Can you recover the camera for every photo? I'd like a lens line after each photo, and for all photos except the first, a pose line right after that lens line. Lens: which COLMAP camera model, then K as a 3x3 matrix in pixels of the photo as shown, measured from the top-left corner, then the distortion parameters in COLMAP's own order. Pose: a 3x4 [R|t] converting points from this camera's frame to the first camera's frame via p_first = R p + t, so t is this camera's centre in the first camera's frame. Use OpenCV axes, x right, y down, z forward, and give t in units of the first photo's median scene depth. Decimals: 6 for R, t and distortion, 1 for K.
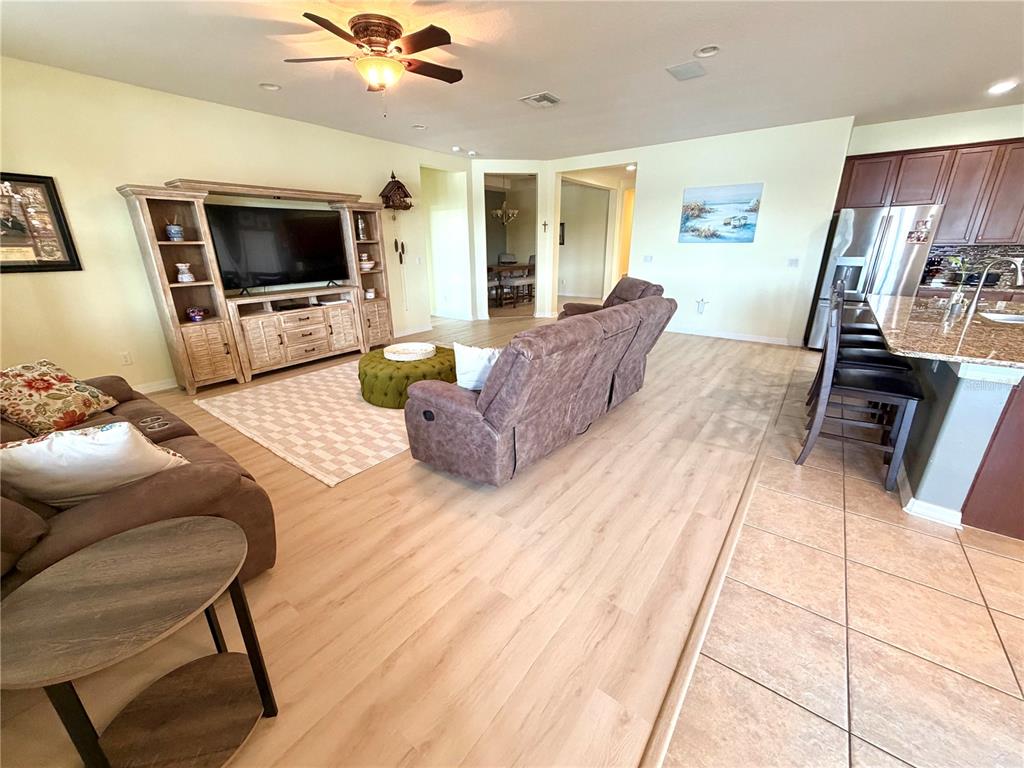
lens RADIAL K [[407.7, 0, 507.7], [0, 407.7, 383.4], [0, 0, 1]] dist [-0.000946, 0.000692]
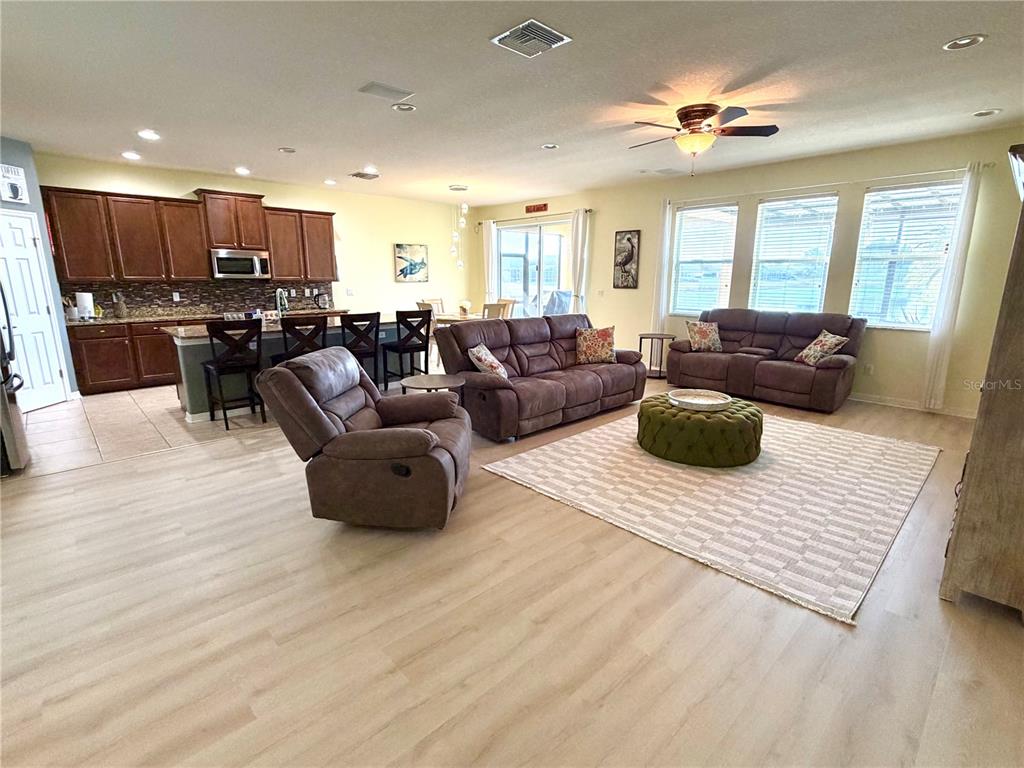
lens RADIAL K [[489.7, 0, 512.2], [0, 489.7, 382.8], [0, 0, 1]] dist [0.000034, 0.000336]
pose [[-0.987193, -0.027315, 0.157174, -0.009854], [0.058624, 0.854182, 0.516658, -0.563228], [-0.148367, 0.519255, -0.841642, 1.615652]]
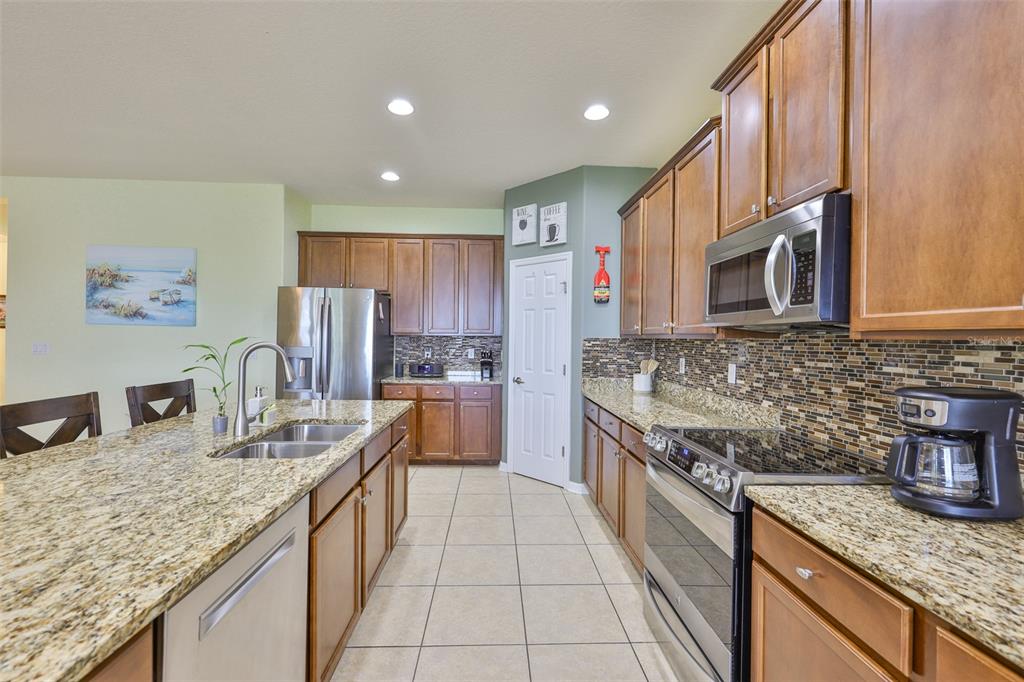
lens RADIAL K [[433.1, 0, 509.4], [0, 433.1, 341.2], [0, 0, 1]] dist [0.000326, 0.000256]
pose [[0.769508, 0.018654, 0.638365, 0.659236], [0.185961, 0.949714, -0.251917, -0.043539], [-0.610964, 0.312563, 0.727343, 0.175619]]
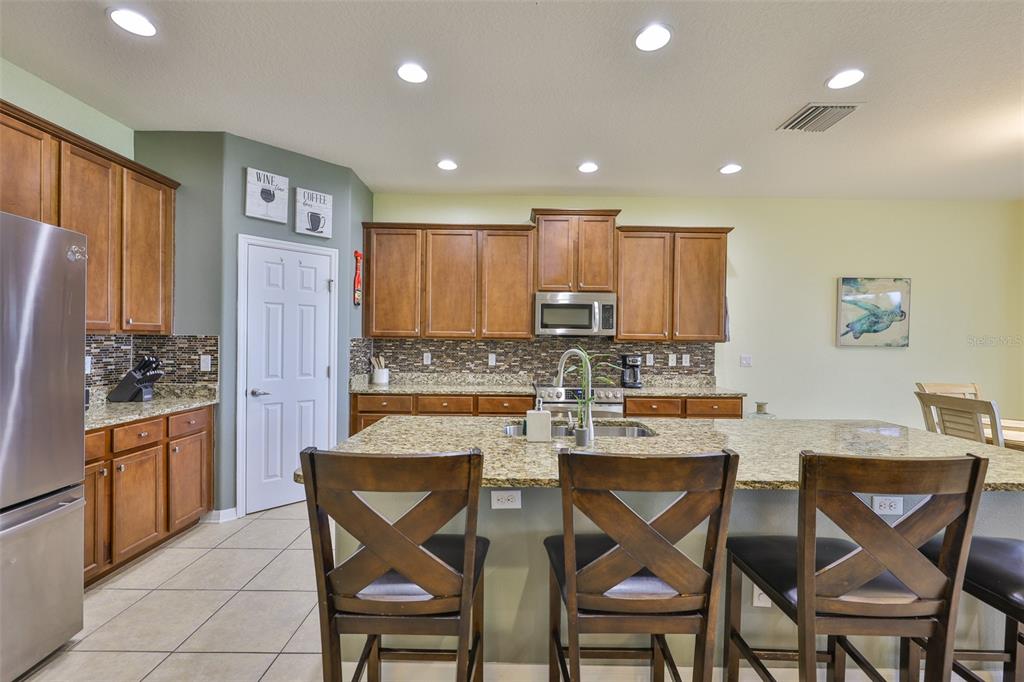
lens RADIAL K [[433.1, 0, 510.6], [0, 433.1, 343.0], [0, 0, 1]] dist [0.000326, 0.000256]
pose [[-0.604987, -0.000037, 0.796235, 0.445362], [0.254945, 0.947345, 0.193754, -0.292601], [-0.754317, 0.320215, -0.573122, 0.899046]]
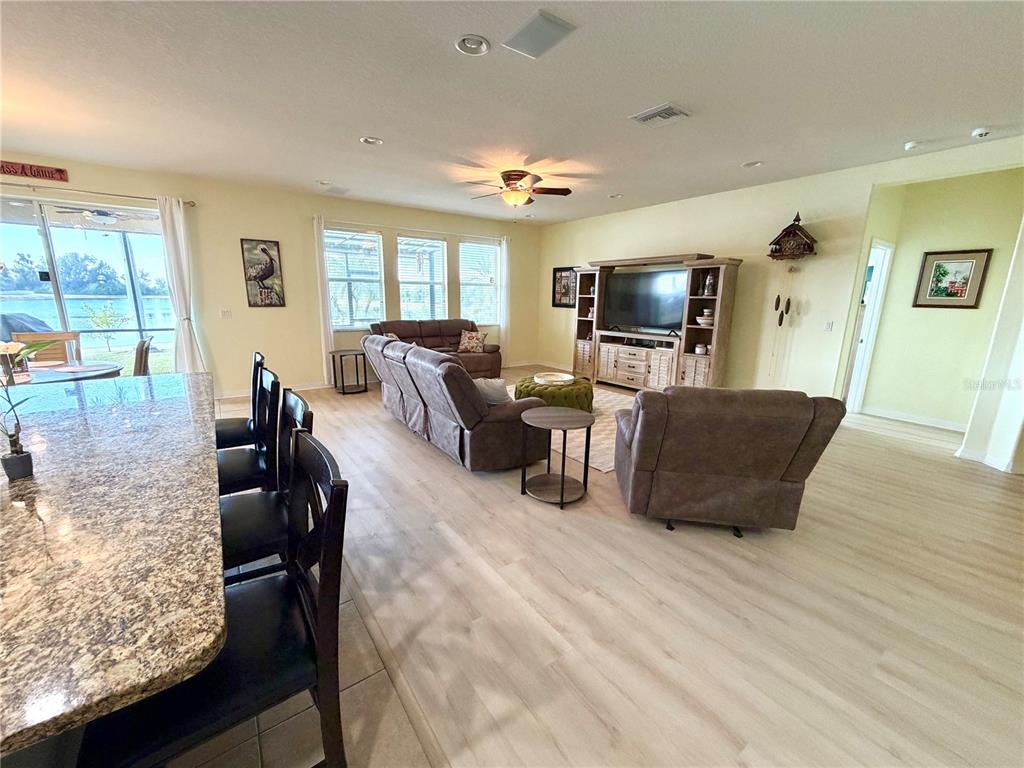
lens RADIAL K [[407.7, 0, 509.5], [0, 407.7, 382.2], [0, 0, 1]] dist [-0.000946, 0.000692]
pose [[-0.286643, 0.203984, -0.936070, 0.848926], [-0.322799, 0.899374, 0.294834, -0.339429], [0.902018, 0.386675, -0.191953, 0.950809]]
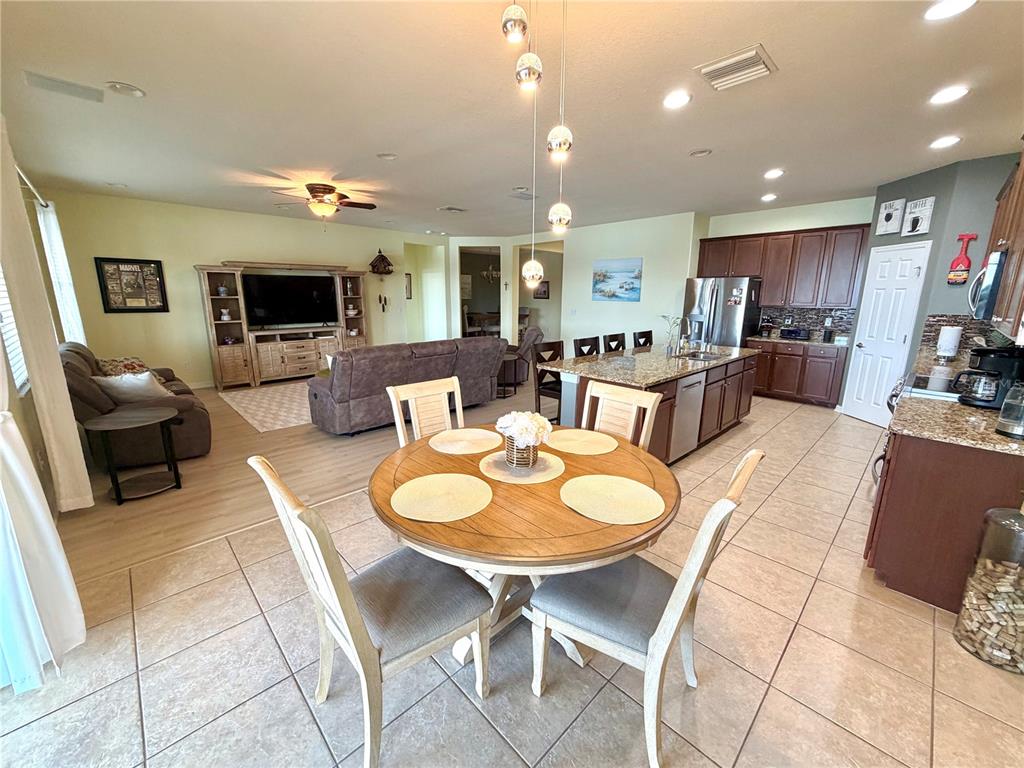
lens RADIAL K [[407.7, 0, 508.6], [0, 407.7, 382.3], [0, 0, 1]] dist [-0.000946, 0.000692]
pose [[0.988328, 0.046221, -0.145159, 0.477659], [-0.062771, 0.991770, -0.111585, 0.088410], [0.138806, 0.119395, 0.983096, -0.341084]]
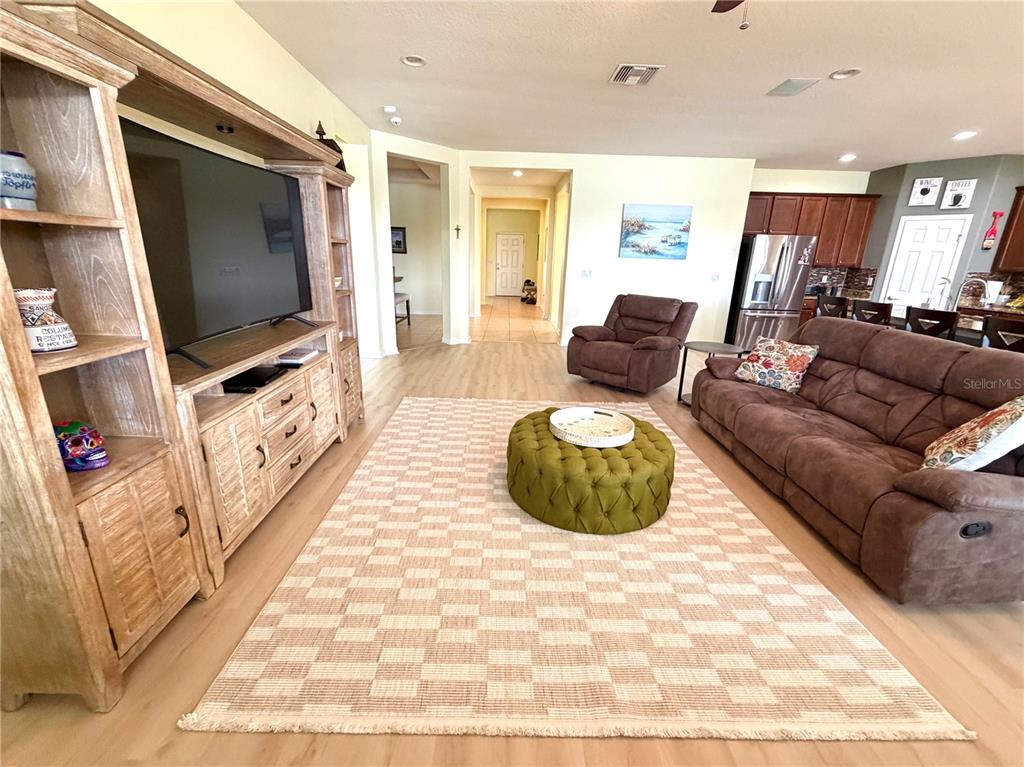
lens RADIAL K [[431.8, 0, 508.6], [0, 431.8, 382.4], [0, 0, 1]] dist [0.001044, -0.001038]
pose [[0.790809, -0.143431, 0.595020, -0.602651], [0.166640, 0.985885, 0.016178, -0.146980], [-0.588942, 0.086361, 0.803548, 0.464765]]
